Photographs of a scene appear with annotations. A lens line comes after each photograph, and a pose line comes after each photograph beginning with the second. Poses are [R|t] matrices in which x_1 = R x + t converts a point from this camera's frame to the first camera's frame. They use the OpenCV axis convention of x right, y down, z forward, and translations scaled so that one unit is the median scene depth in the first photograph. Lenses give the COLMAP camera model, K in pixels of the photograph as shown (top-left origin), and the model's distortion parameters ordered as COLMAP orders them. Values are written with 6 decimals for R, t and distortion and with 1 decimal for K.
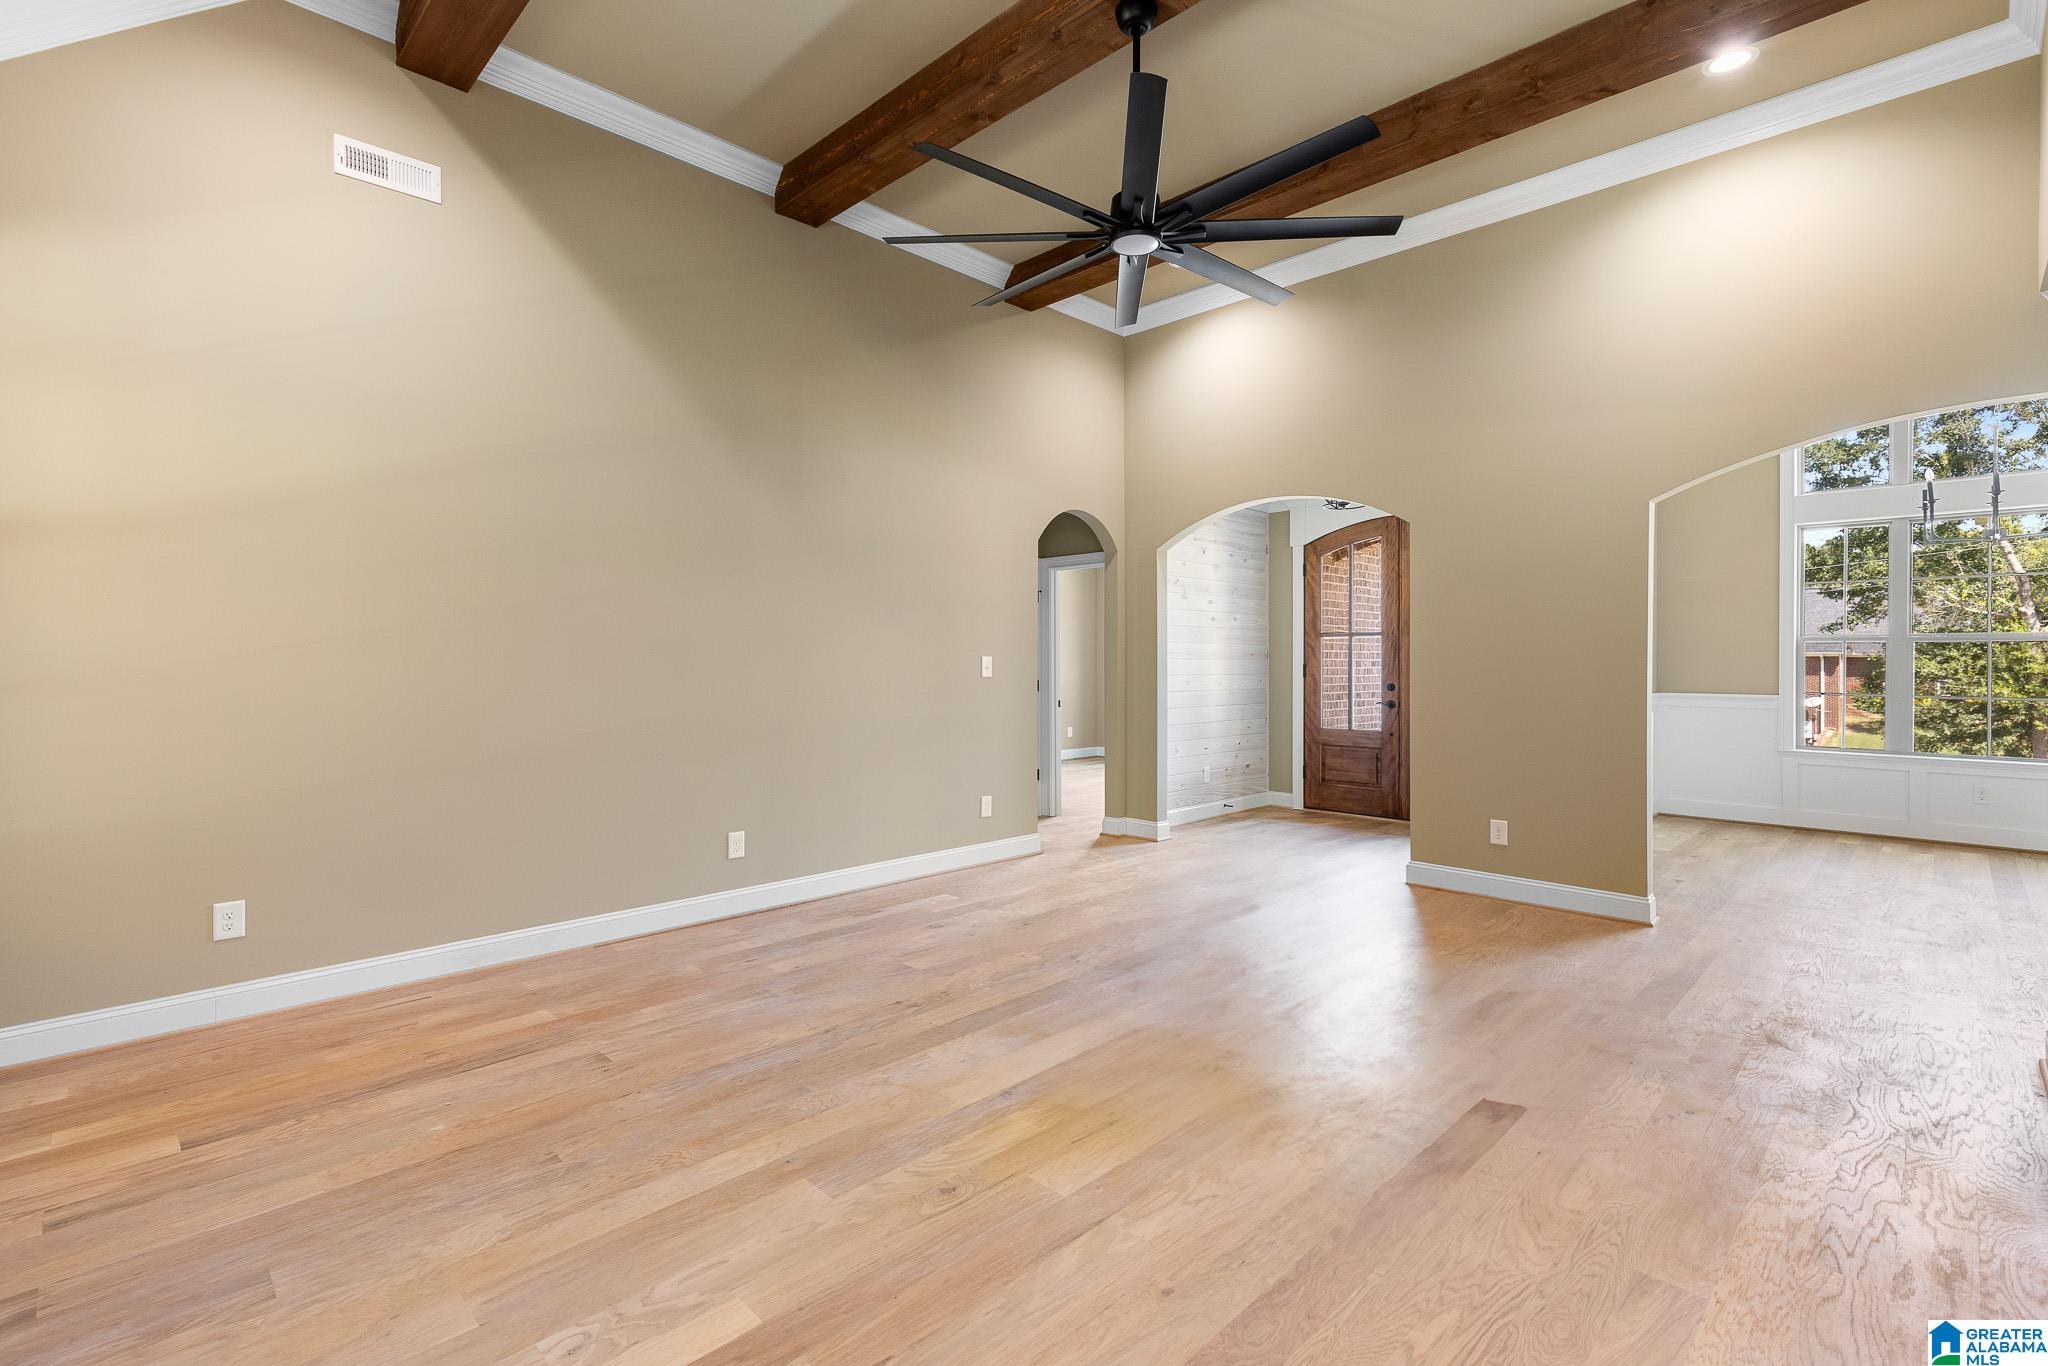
lens RADIAL K [[925.0, 0, 1009.6], [0, 925.0, 666.1], [0, 0, 1]] dist [0.007674, -0.000284]
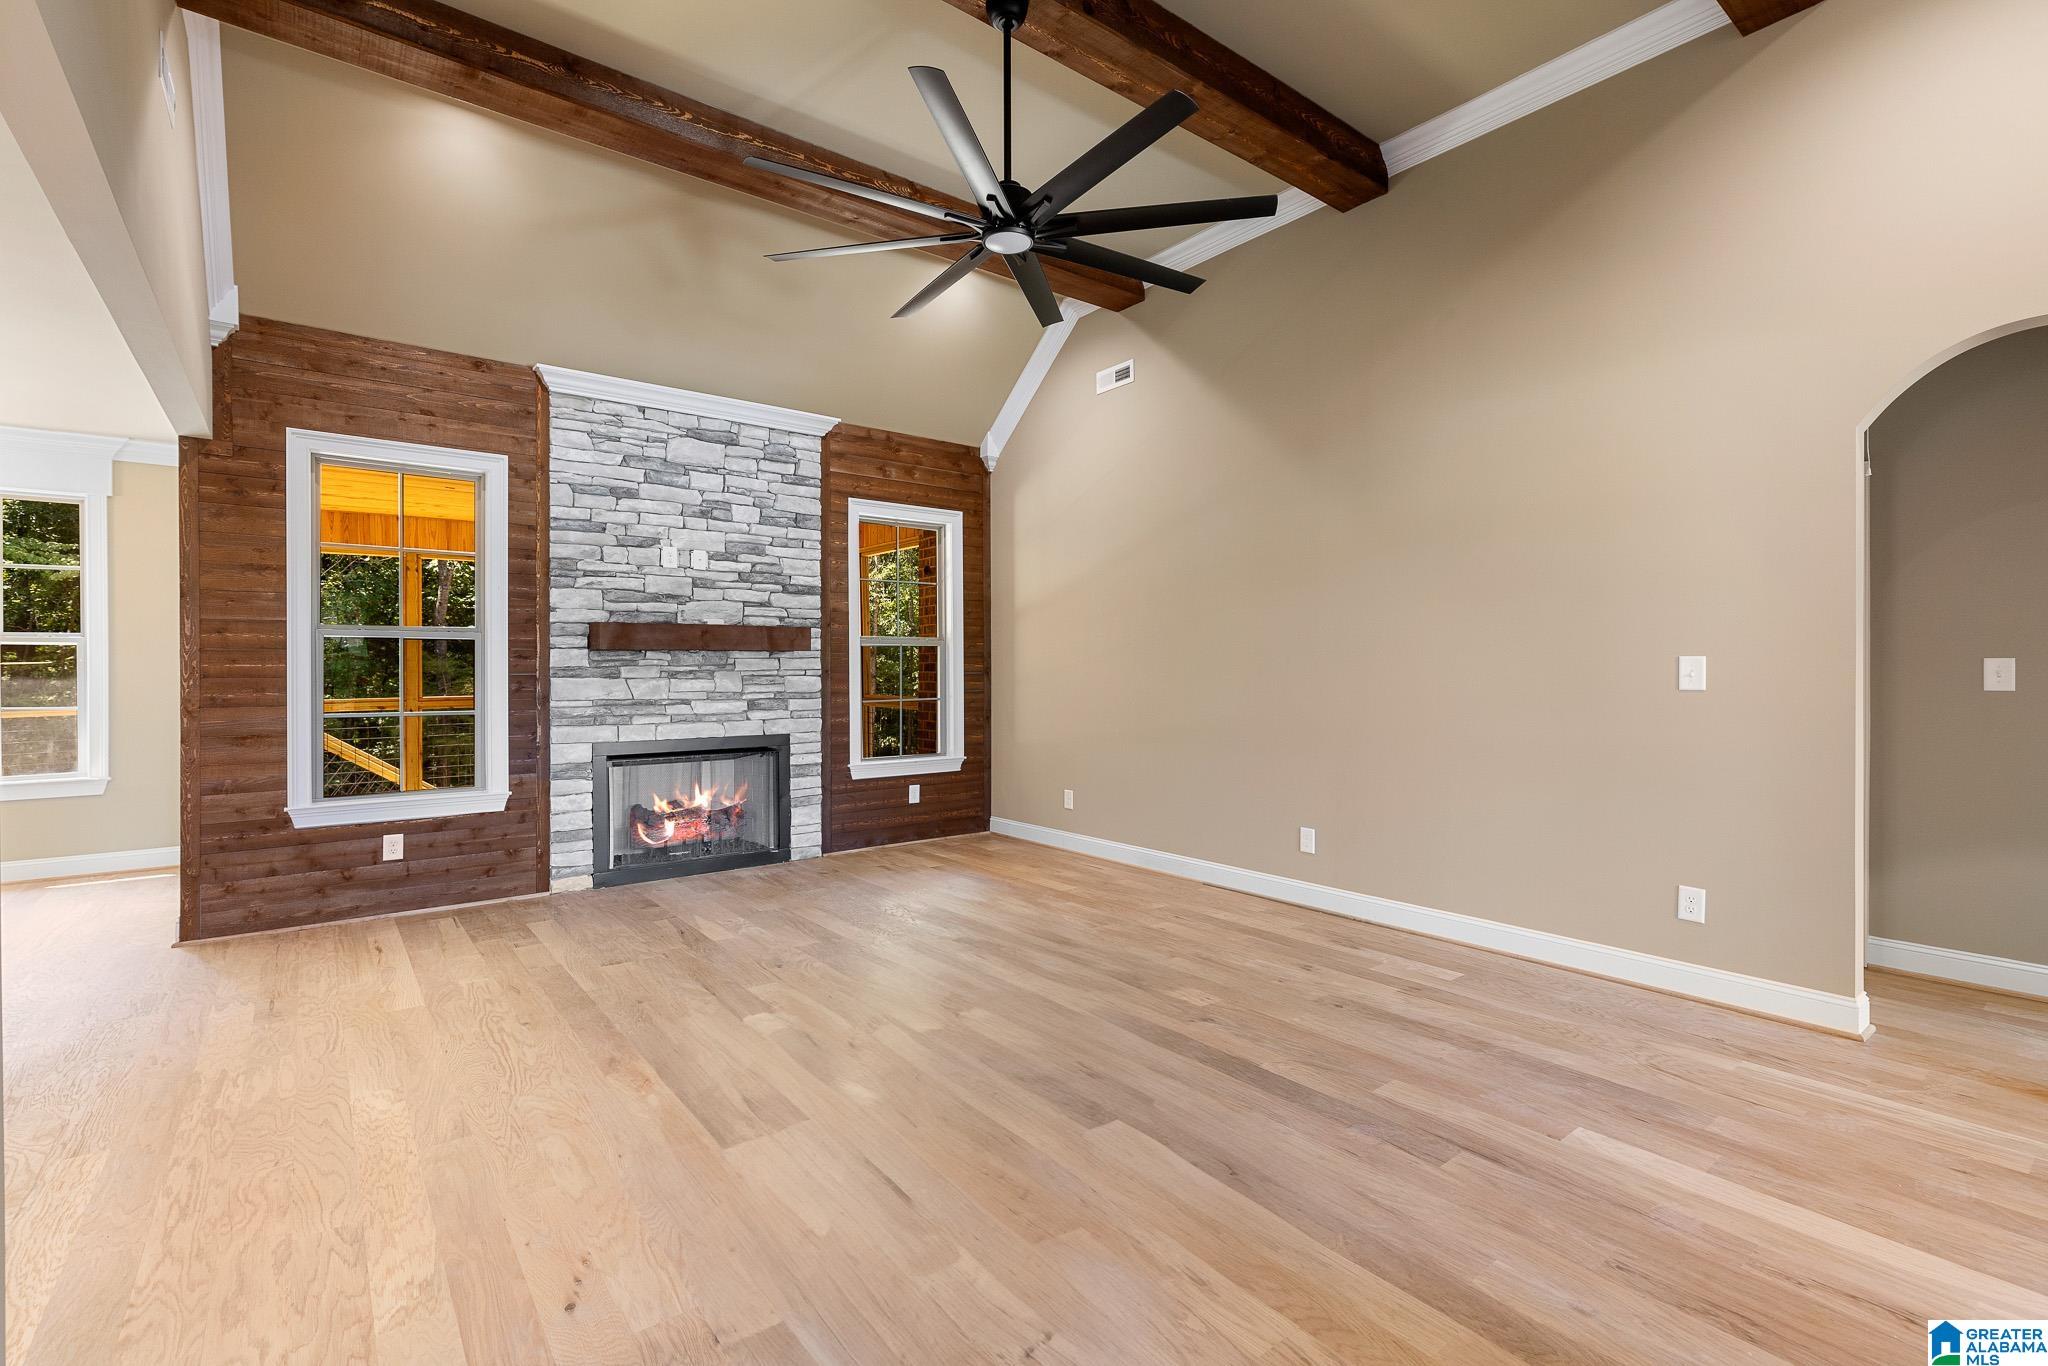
lens RADIAL K [[925.0, 0, 1033.9], [0, 925.0, 663.7], [0, 0, 1]] dist [0.007674, -0.000284]
pose [[-0.112525, -0.007881, -0.993618, 1.021523], [-0.001498, 0.999969, -0.007761, 0.001107], [0.993648, 0.000615, -0.112533, 1.047876]]
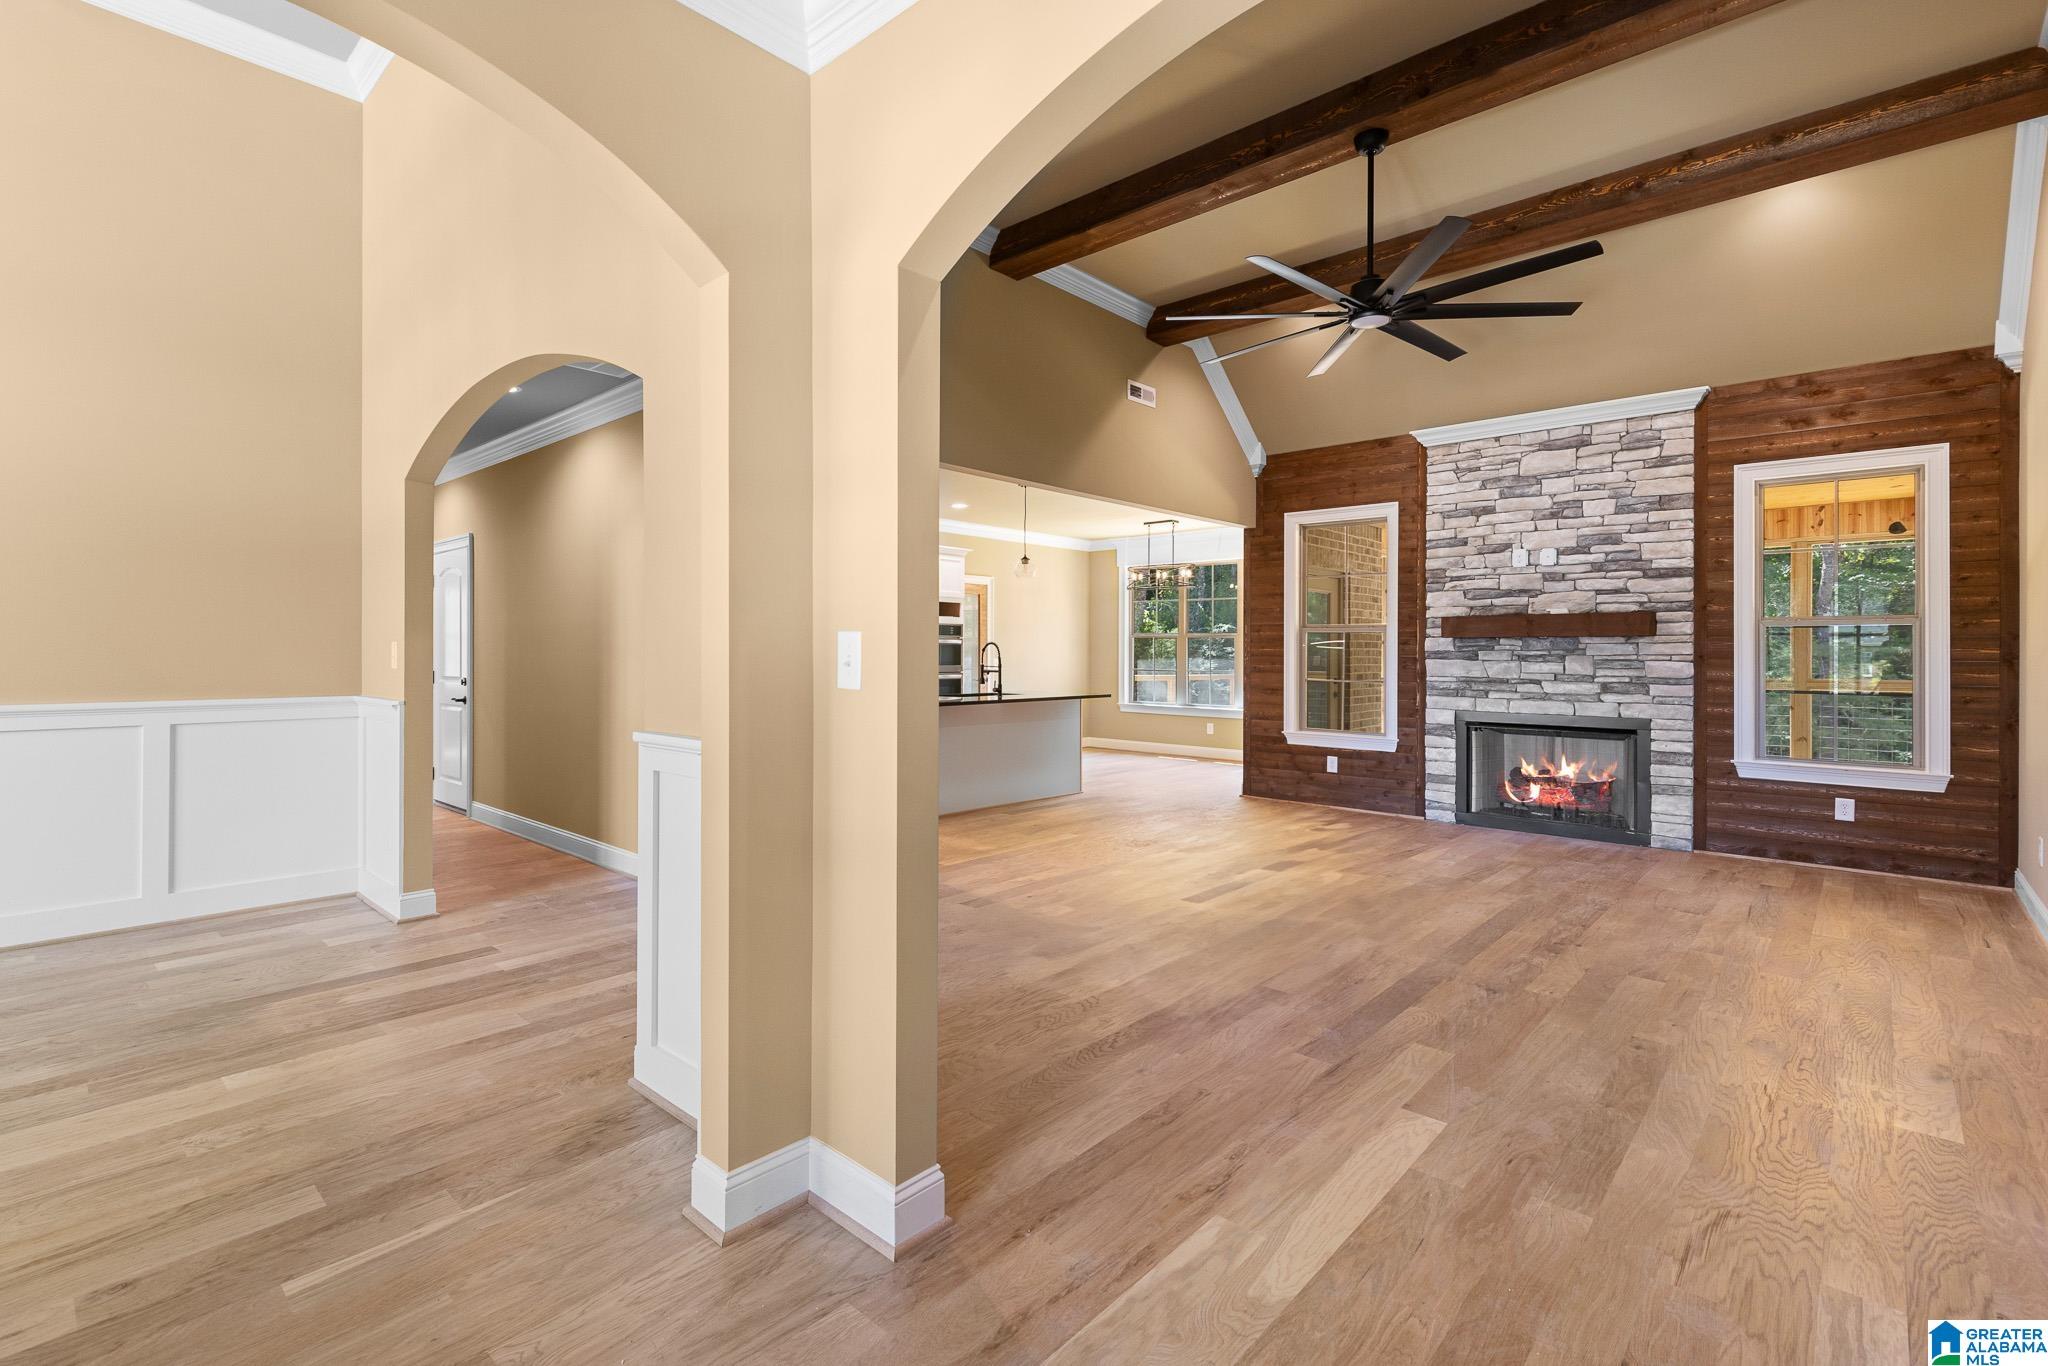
lens RADIAL K [[925.0, 0, 1009.5], [0, 925.0, 645.5], [0, 0, 1]] dist [0.007674, -0.000284]
pose [[-0.999030, -0.007307, -0.043416, 0.625087], [-0.007199, 0.999971, -0.002644, -0.004225], [0.043434, -0.002329, -0.999054, 2.064696]]
